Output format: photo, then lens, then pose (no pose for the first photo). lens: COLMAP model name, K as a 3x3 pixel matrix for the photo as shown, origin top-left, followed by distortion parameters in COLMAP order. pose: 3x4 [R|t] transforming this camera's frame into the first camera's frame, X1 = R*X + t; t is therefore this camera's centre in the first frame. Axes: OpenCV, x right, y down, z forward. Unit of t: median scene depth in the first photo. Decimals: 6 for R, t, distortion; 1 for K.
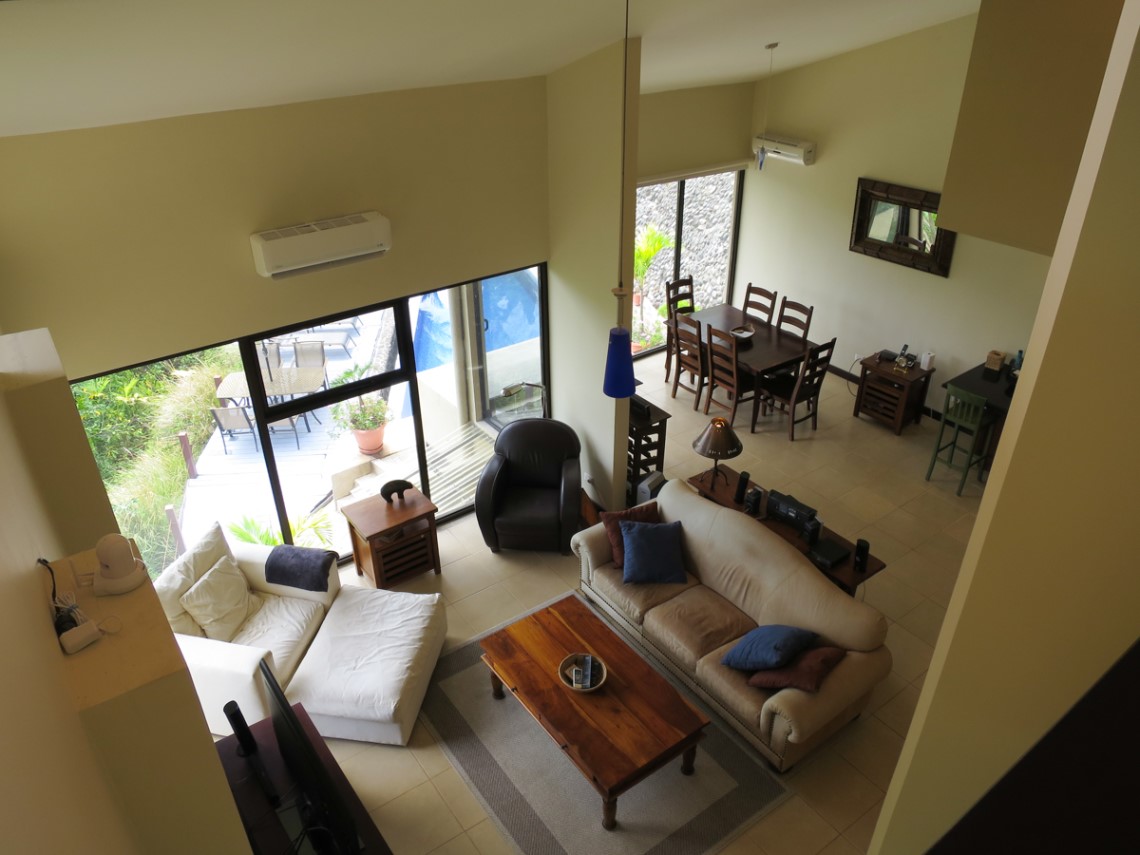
lens RADIAL K [[823.1, 0, 570.0], [0, 823.1, 427.5], [0, 0, 1]] dist [-0.056634, 0.003544]
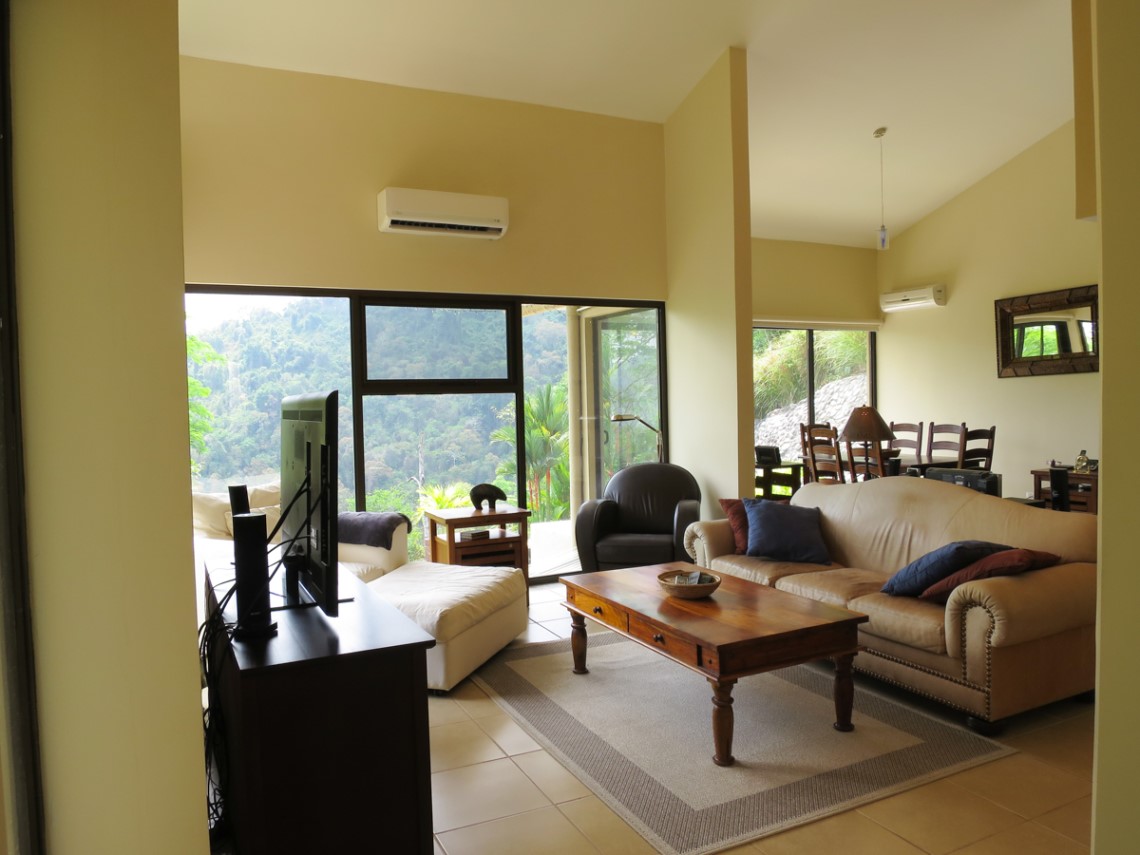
lens RADIAL K [[823.1, 0, 570.0], [0, 823.1, 427.5], [0, 0, 1]] dist [-0.056634, 0.003544]
pose [[0.984377, -0.009267, -0.175827, 0.033058], [-0.075419, 0.880169, -0.468631, 0.419533], [0.159101, 0.474570, 0.865719, 0.207566]]
